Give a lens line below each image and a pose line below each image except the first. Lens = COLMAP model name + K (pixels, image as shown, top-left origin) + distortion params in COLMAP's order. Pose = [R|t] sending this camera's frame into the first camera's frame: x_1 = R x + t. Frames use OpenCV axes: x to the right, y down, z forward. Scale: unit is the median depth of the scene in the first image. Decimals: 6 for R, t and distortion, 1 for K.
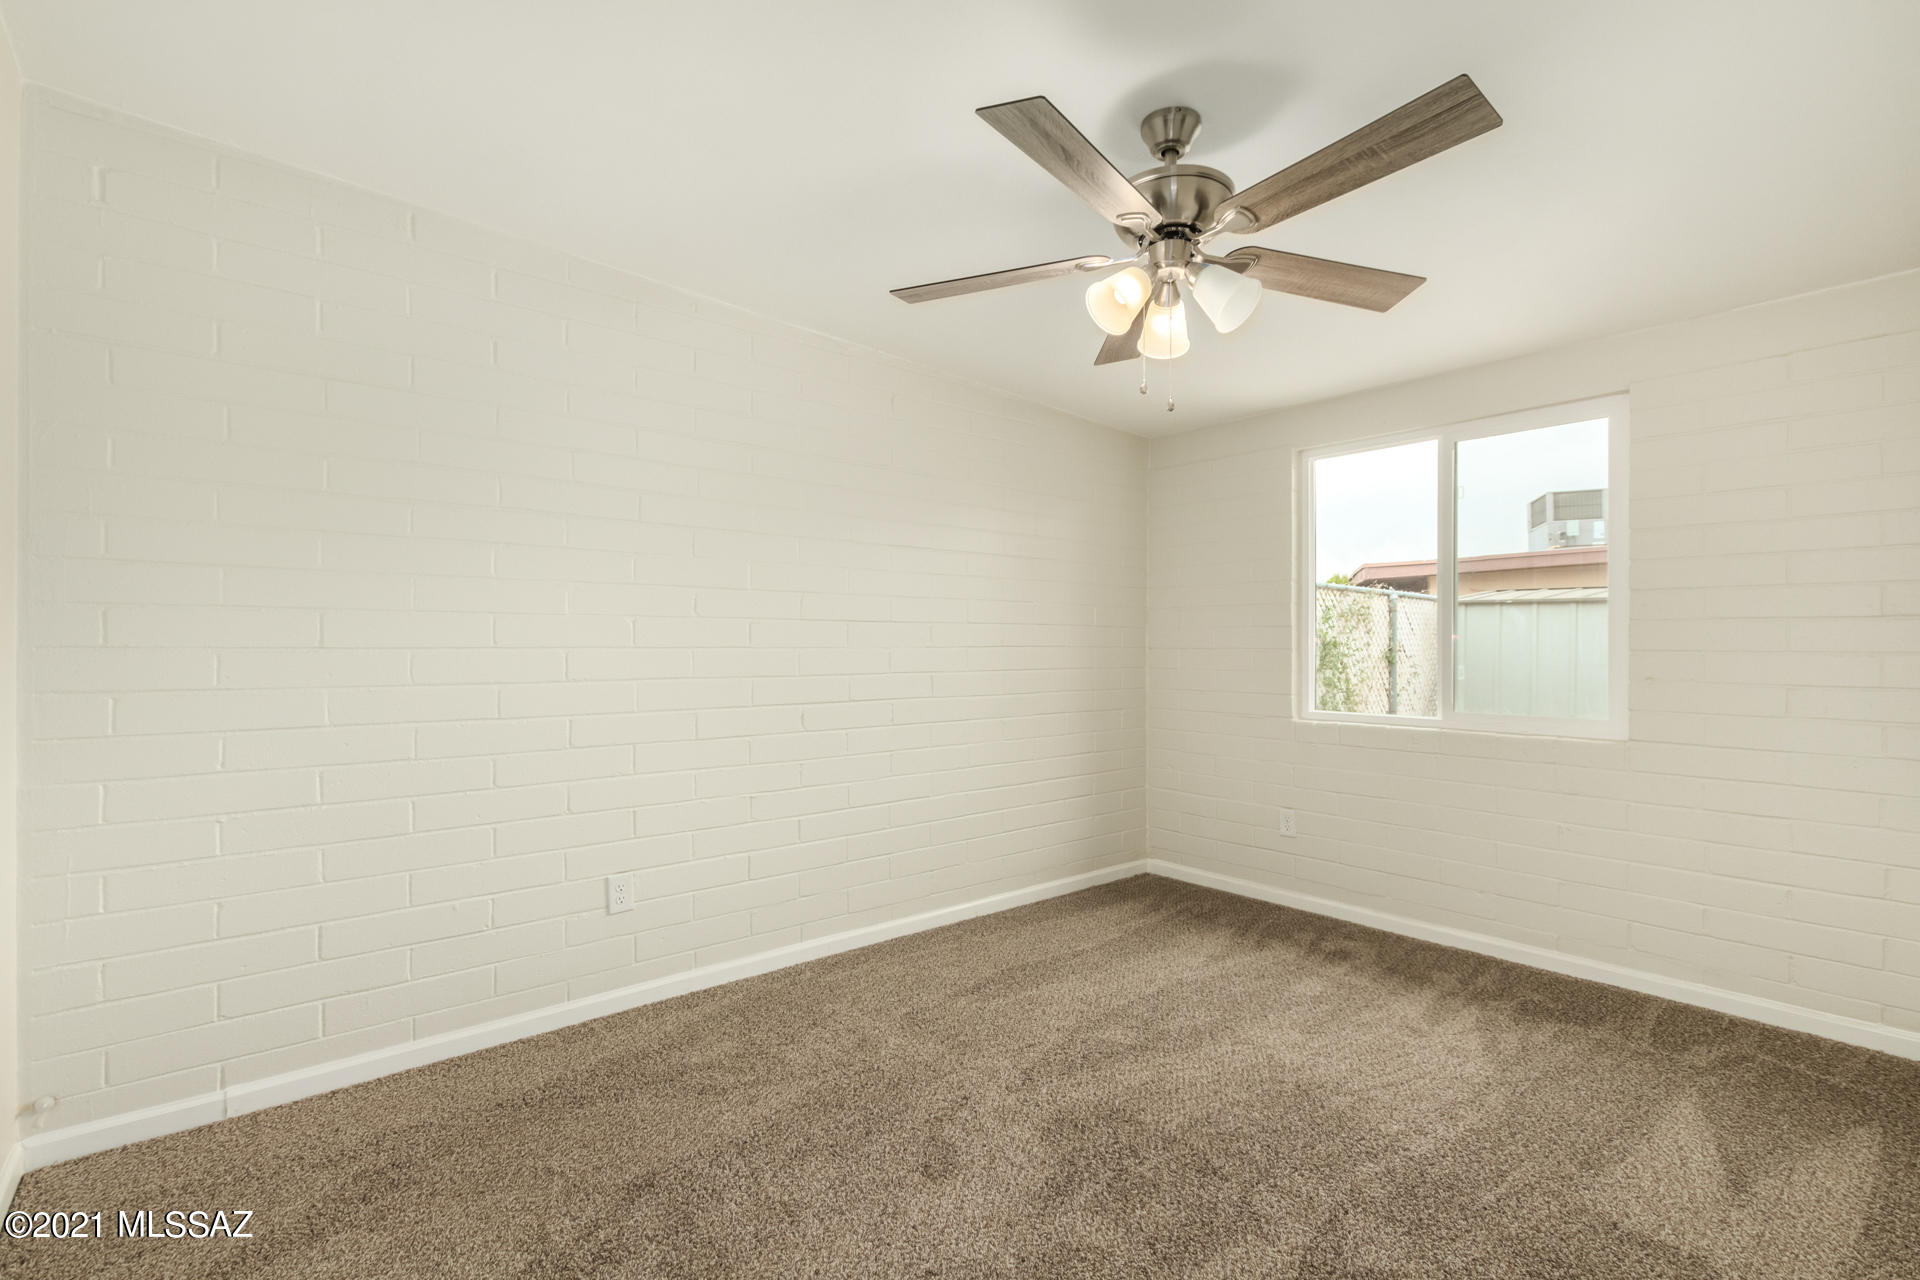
lens RADIAL K [[889.3, 0, 962.4], [0, 889.3, 641.5], [0, 0, 1]] dist [0.011746, -0.005383]
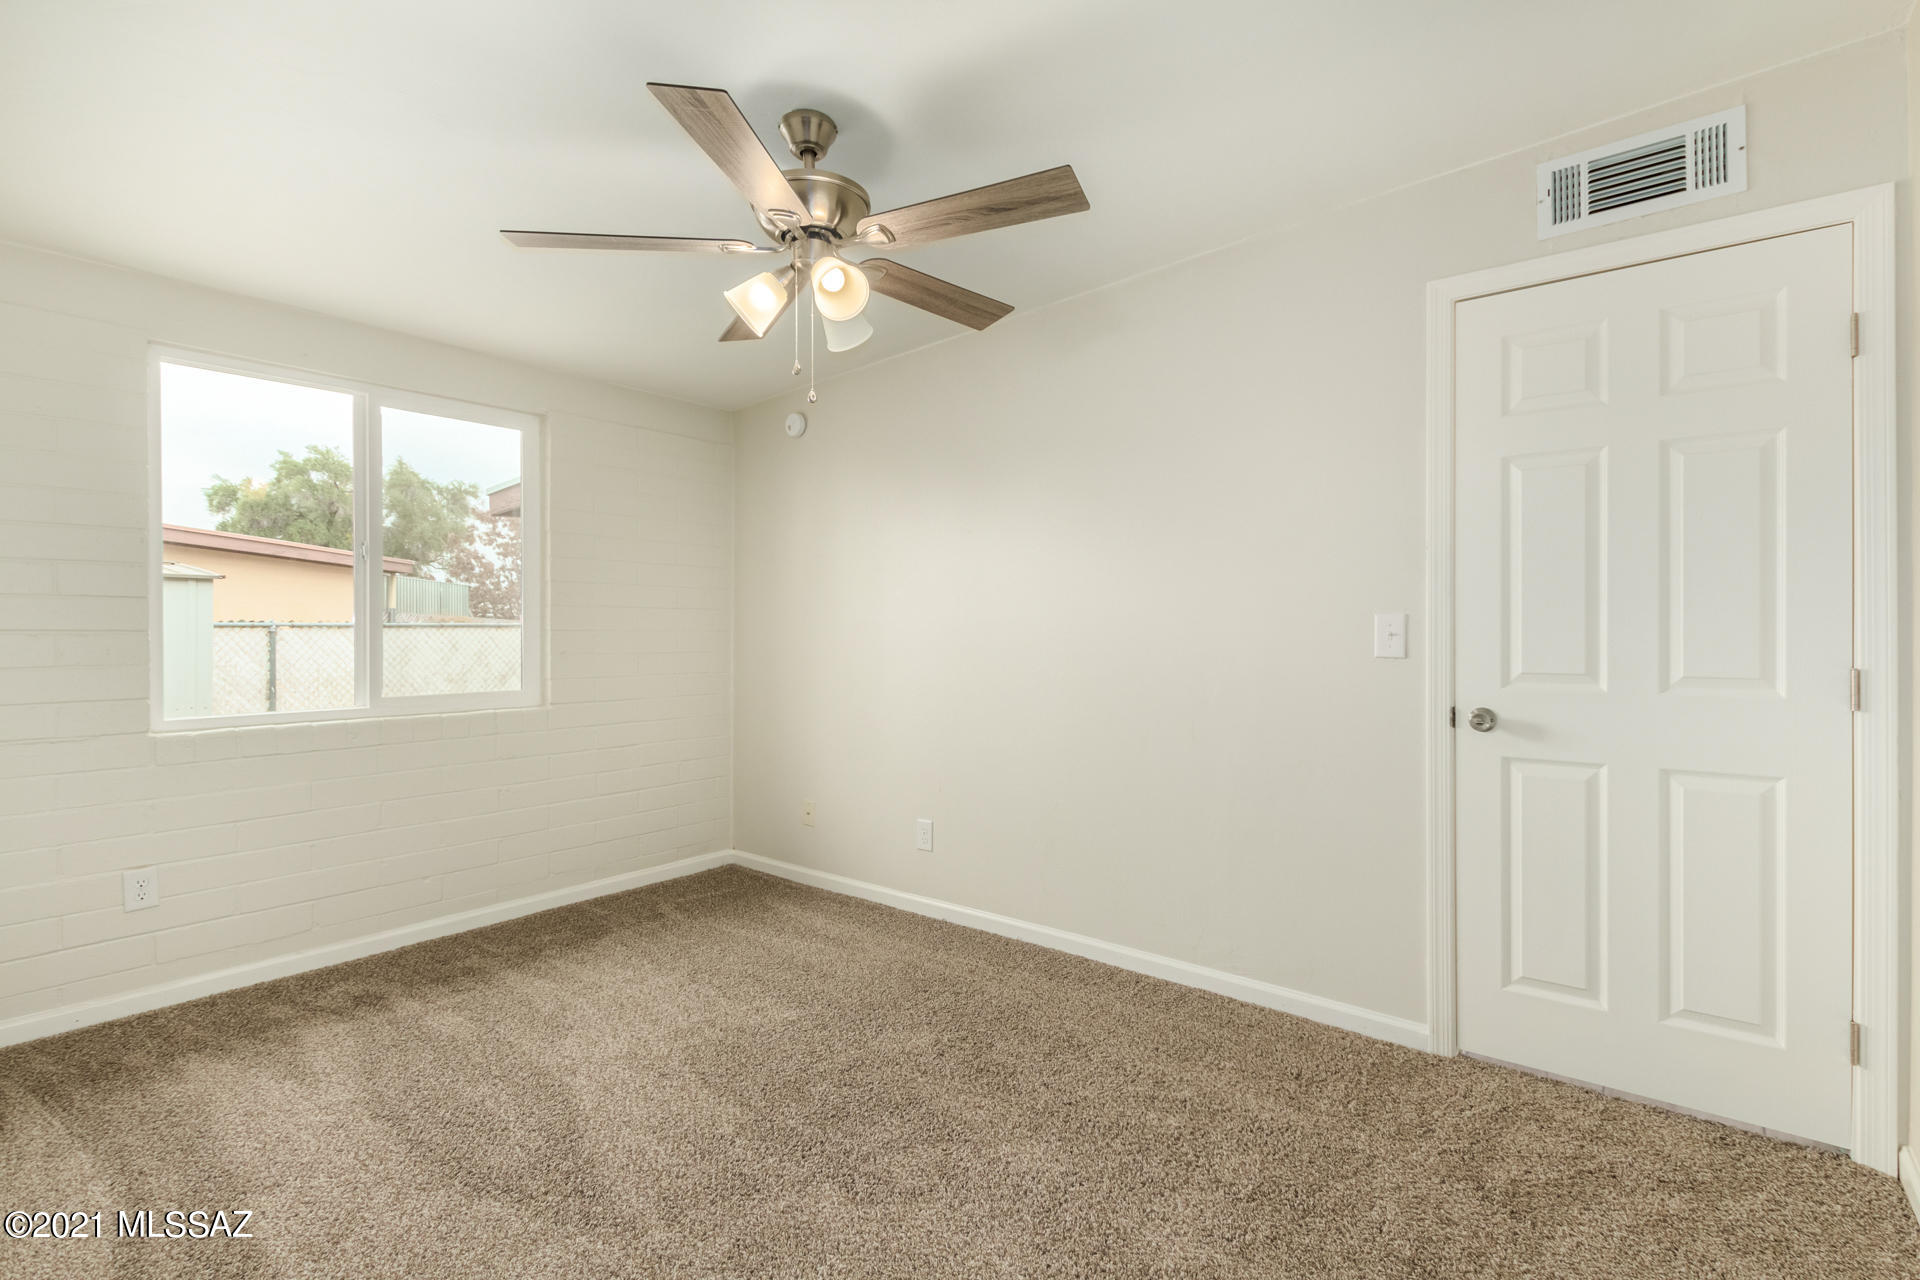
lens RADIAL K [[875.6, 0, 963.5], [0, 875.6, 641.2], [0, 0, 1]] dist [0.009173, -0.006393]
pose [[-0.196357, -0.014589, 0.980424, -0.527524], [-0.005859, 0.999889, 0.013705, 0.002360], [-0.980515, -0.003053, -0.196421, 0.667804]]
